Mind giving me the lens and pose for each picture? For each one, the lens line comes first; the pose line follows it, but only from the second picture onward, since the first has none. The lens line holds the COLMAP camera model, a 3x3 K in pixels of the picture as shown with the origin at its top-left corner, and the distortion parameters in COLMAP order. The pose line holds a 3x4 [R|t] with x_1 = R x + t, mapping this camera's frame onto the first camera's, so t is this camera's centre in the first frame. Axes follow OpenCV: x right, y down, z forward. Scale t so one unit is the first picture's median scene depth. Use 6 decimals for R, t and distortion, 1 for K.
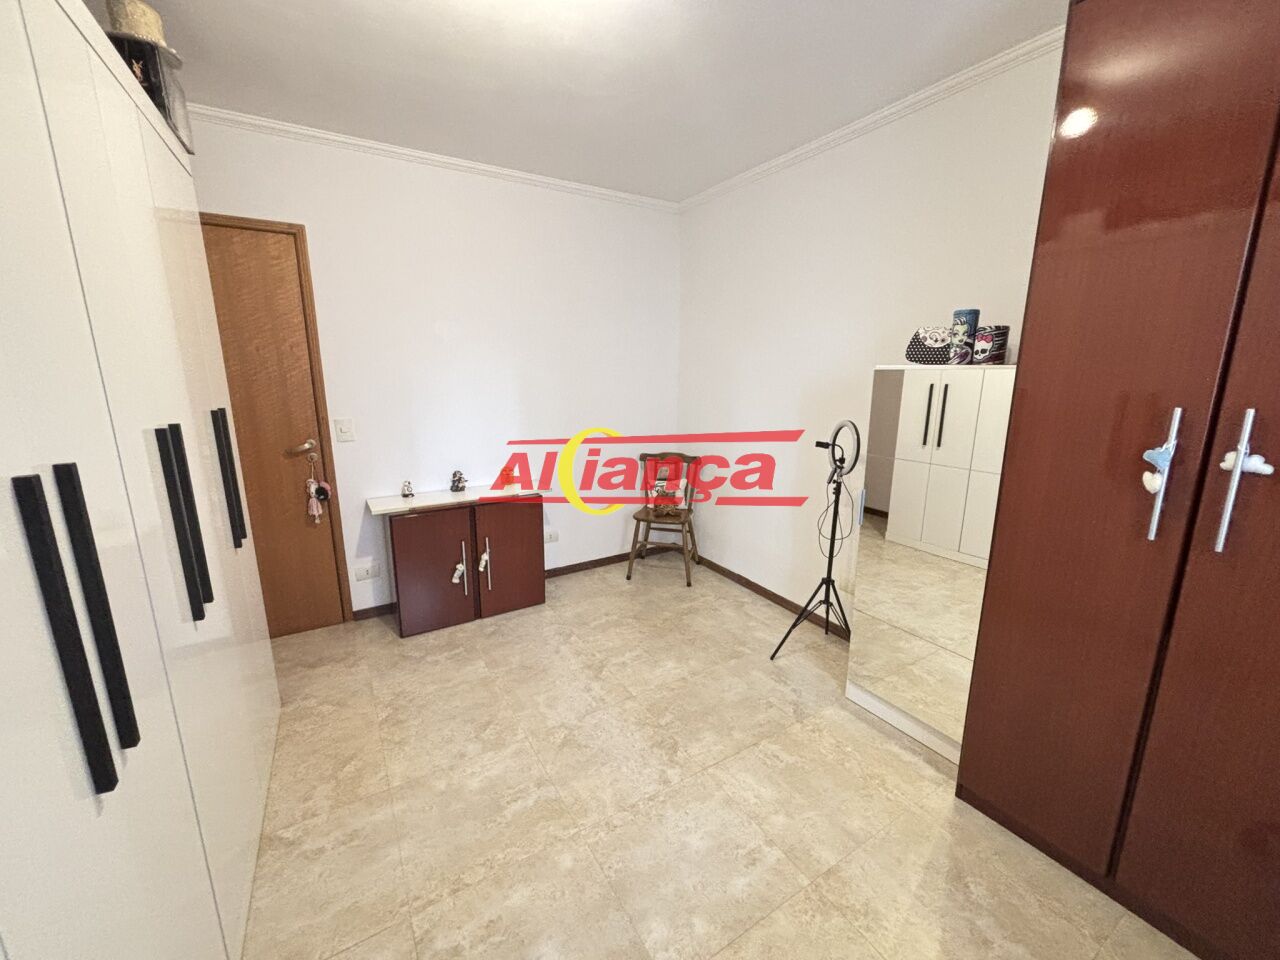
lens RADIAL K [[516.2, 0, 640.0], [0, 516.2, 480.0], [0, 0, 1]] dist [0.000123, 0.000187]
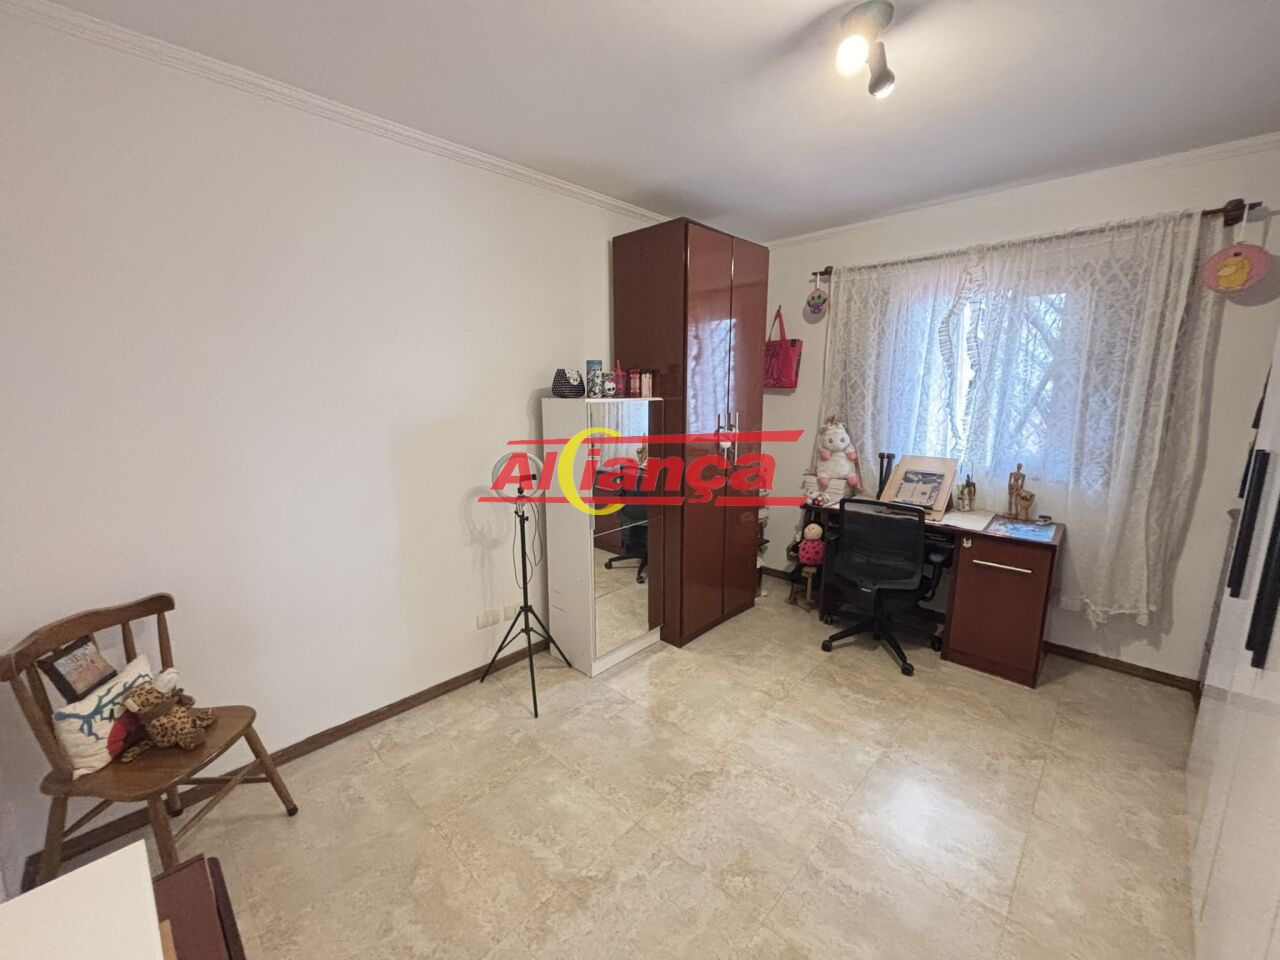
lens RADIAL K [[516.2, 0, 640.0], [0, 516.2, 480.0], [0, 0, 1]] dist [0.000123, 0.000187]
pose [[-0.263024, -0.170487, 0.949606, -0.616630], [0.205203, 0.951857, 0.227729, -0.233395], [-0.942714, 0.254760, -0.215377, 0.953173]]
